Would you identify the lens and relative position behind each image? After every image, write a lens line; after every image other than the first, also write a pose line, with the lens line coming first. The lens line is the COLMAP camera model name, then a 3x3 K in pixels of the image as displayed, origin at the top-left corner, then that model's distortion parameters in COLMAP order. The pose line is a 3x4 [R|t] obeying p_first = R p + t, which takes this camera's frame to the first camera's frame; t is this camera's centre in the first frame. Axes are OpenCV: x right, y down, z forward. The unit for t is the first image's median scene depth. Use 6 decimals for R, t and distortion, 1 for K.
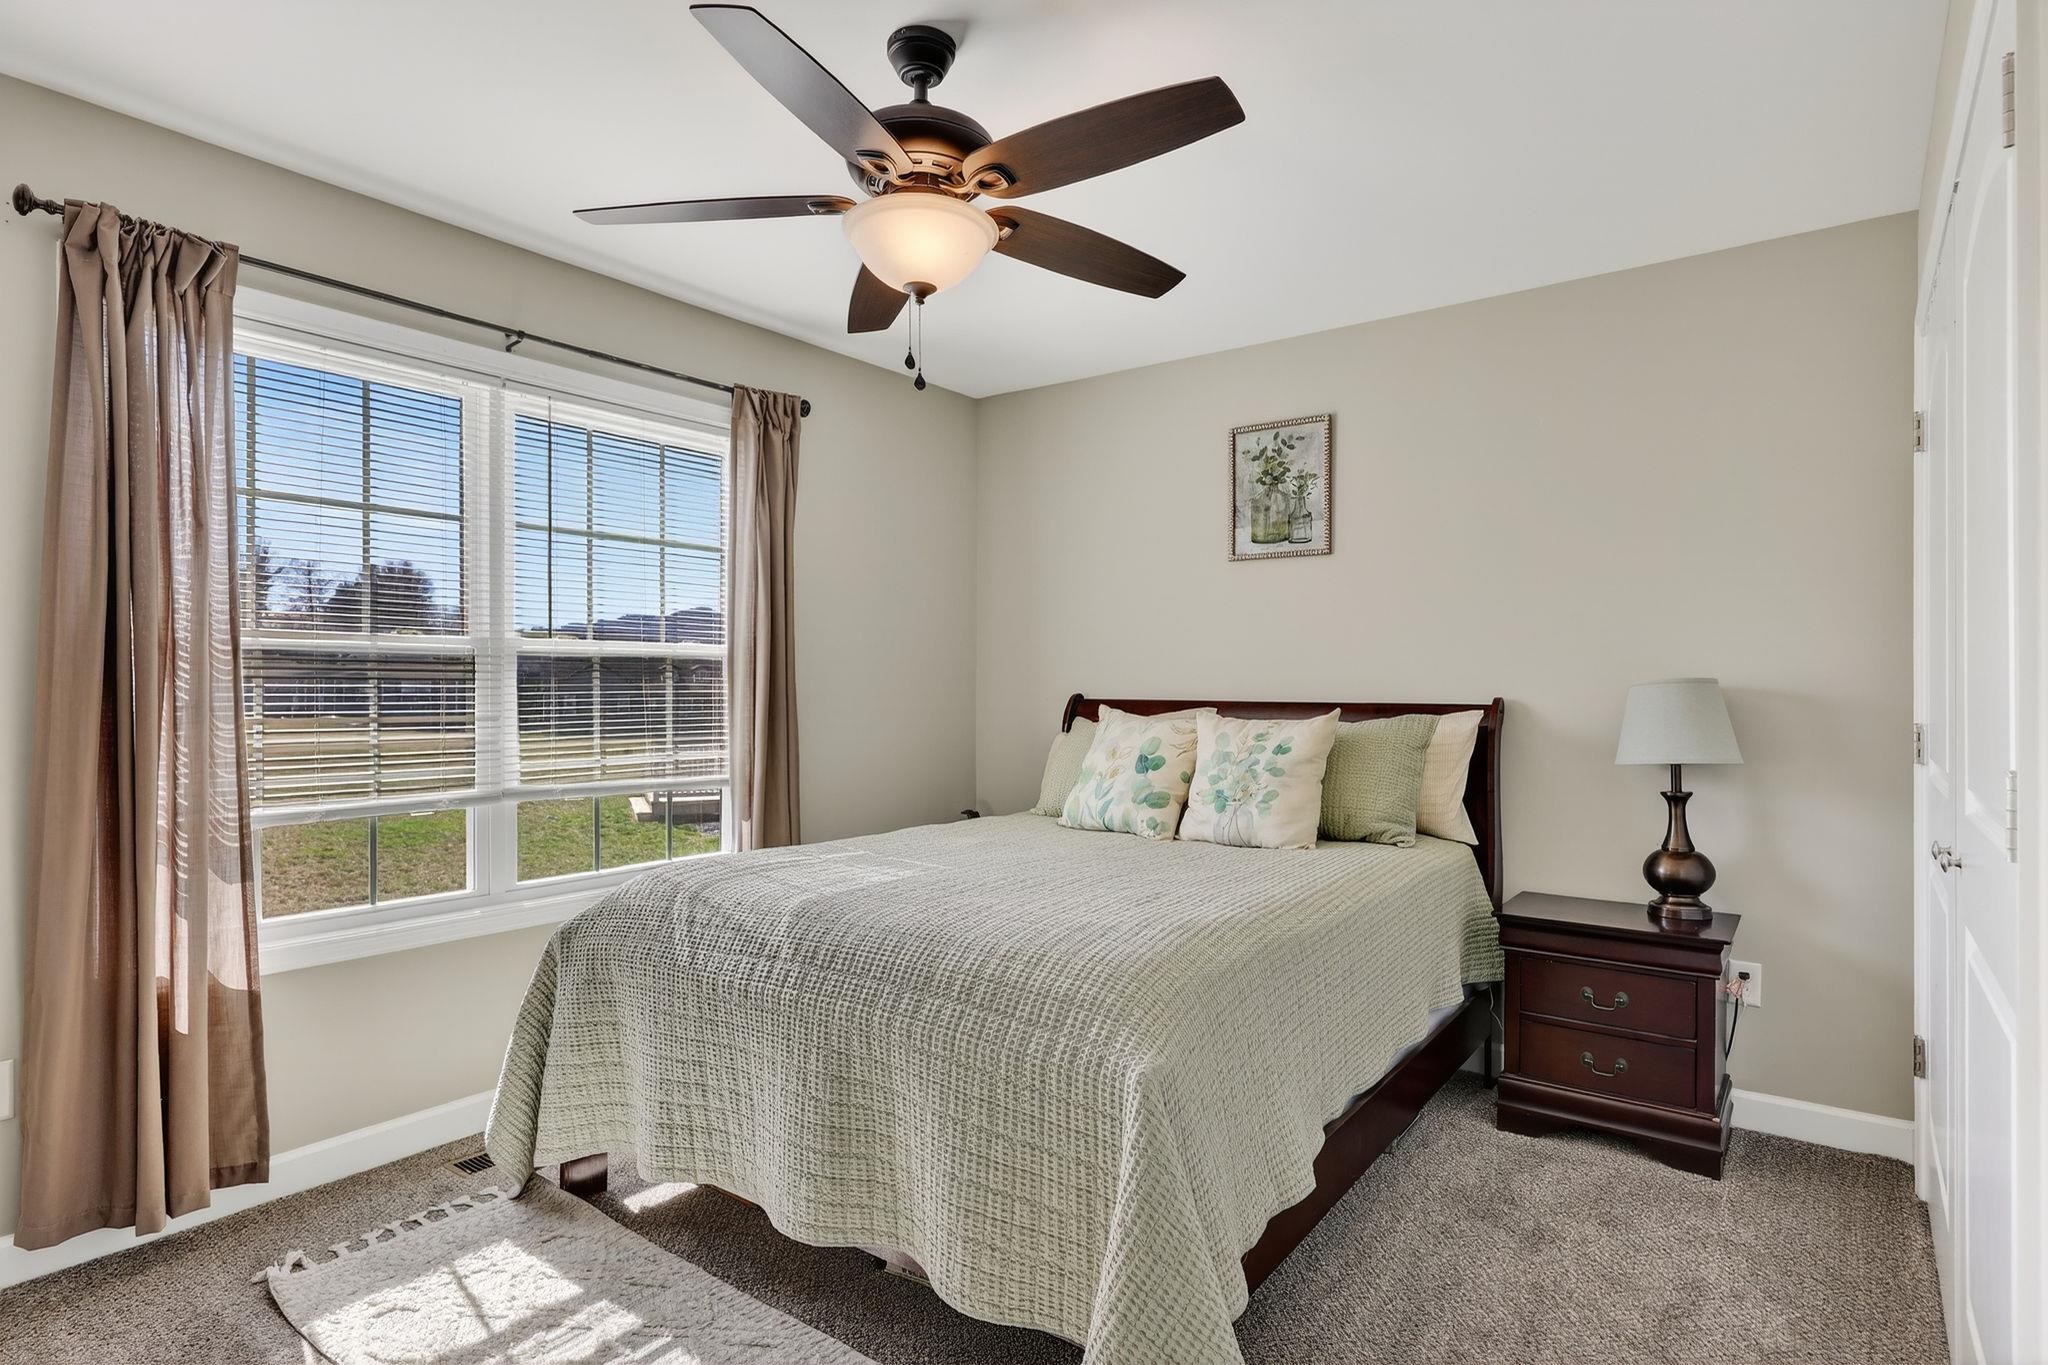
lens RADIAL K [[1087.1, 0, 1024.0], [0, 1087.1, 682.5], [0, 0, 1]] dist [-0.000038, -0.000343]
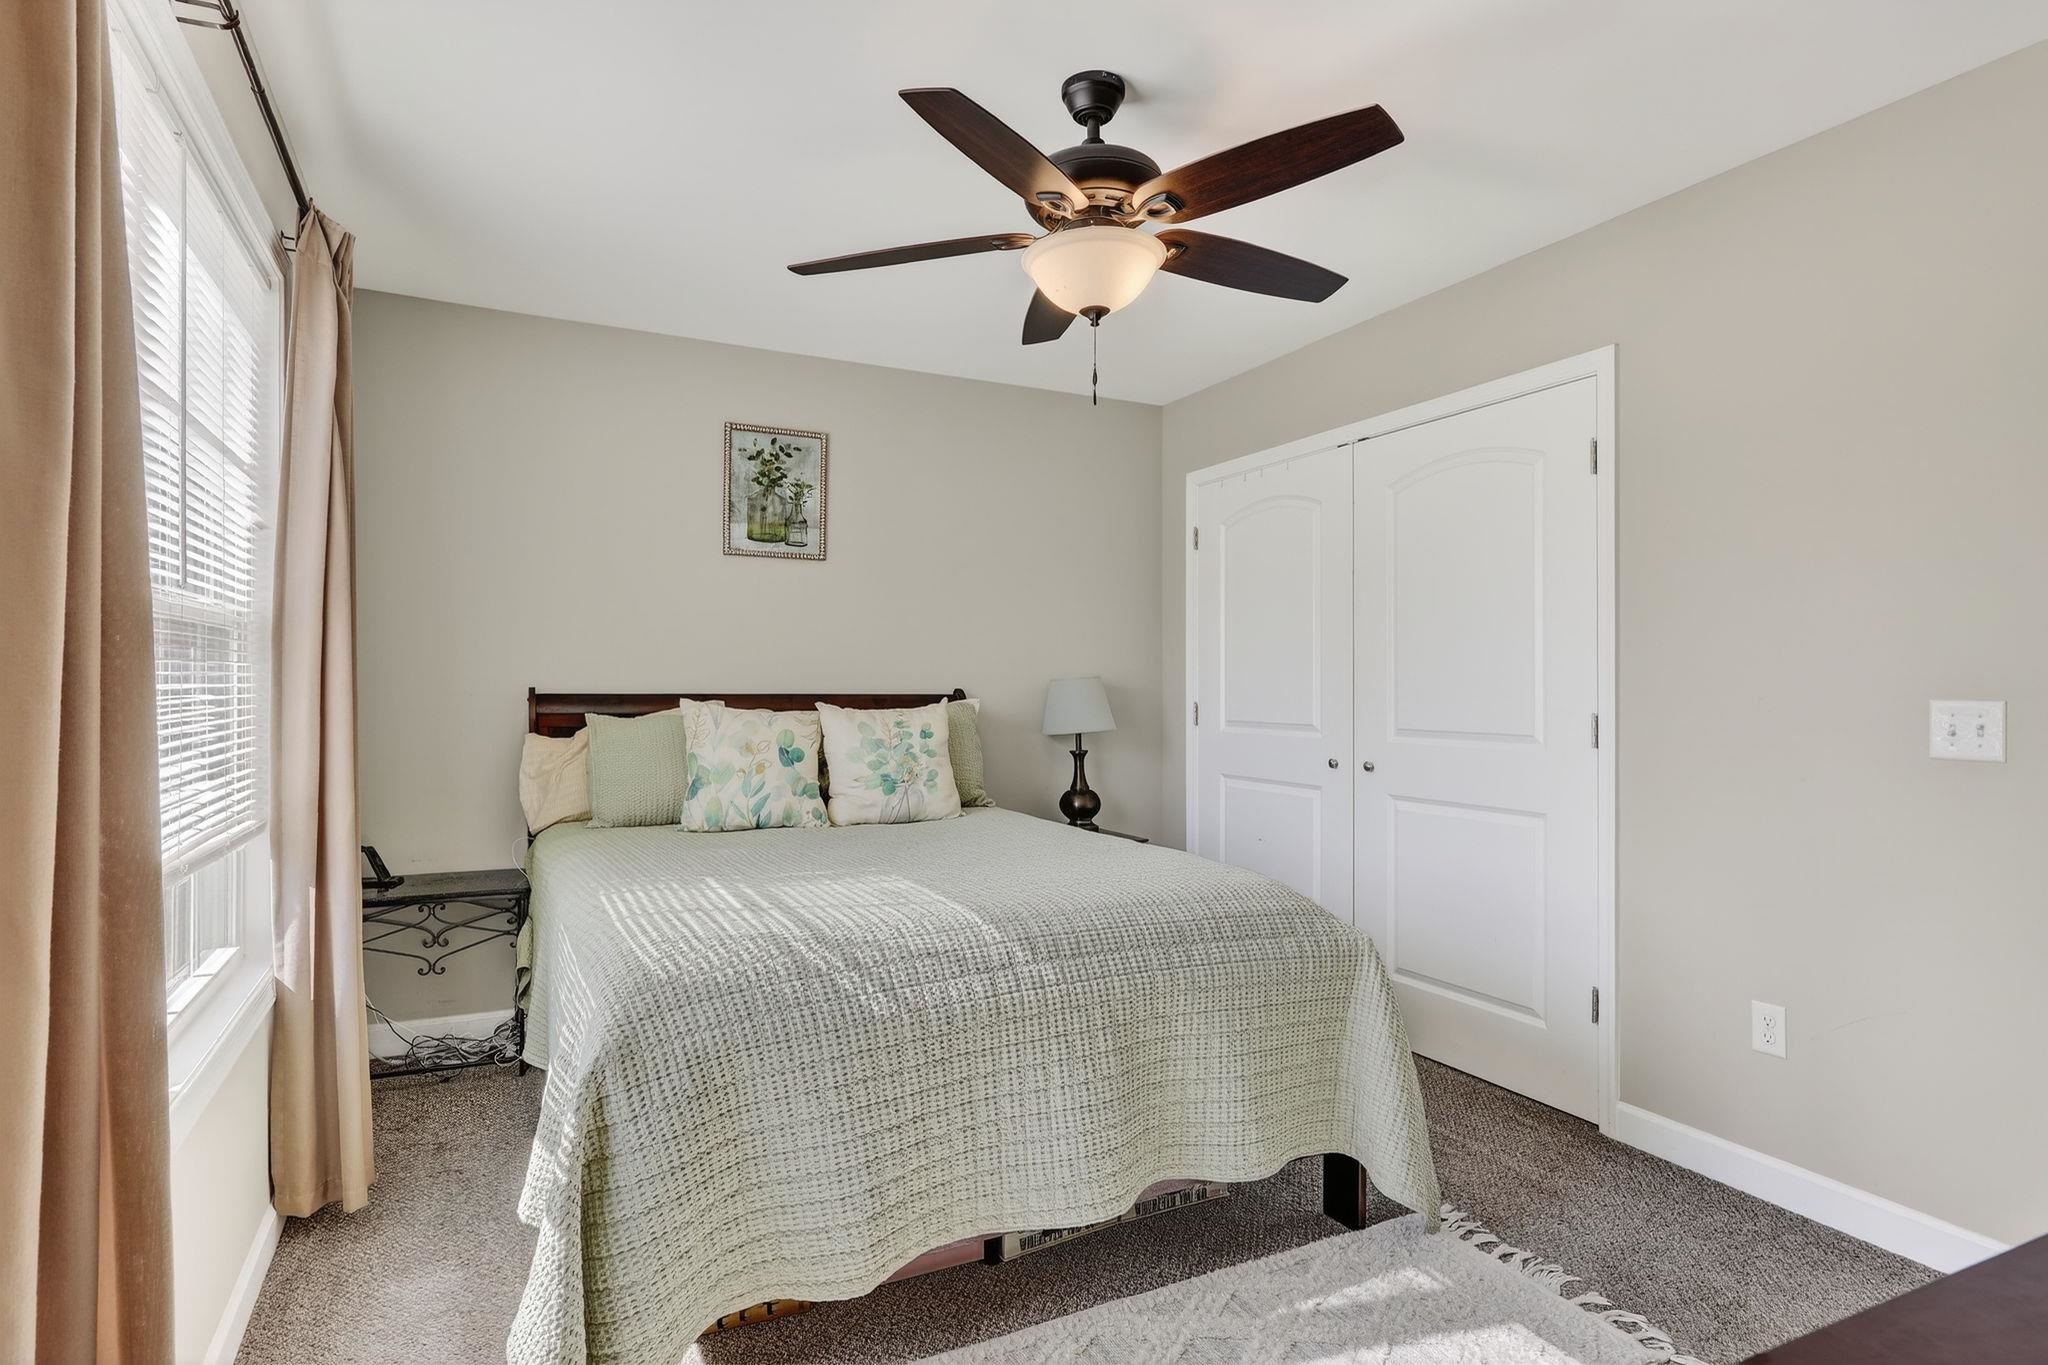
lens RADIAL K [[1077.5, 0, 1024.0], [0, 1077.5, 682.5], [0, 0, 1]] dist [0.000252, 0.000126]
pose [[0.449717, -0.000575, 0.893171, -0.600728], [-0.008335, 0.999954, 0.004841, -0.000170], [-0.893132, -0.009622, 0.449691, 0.317098]]
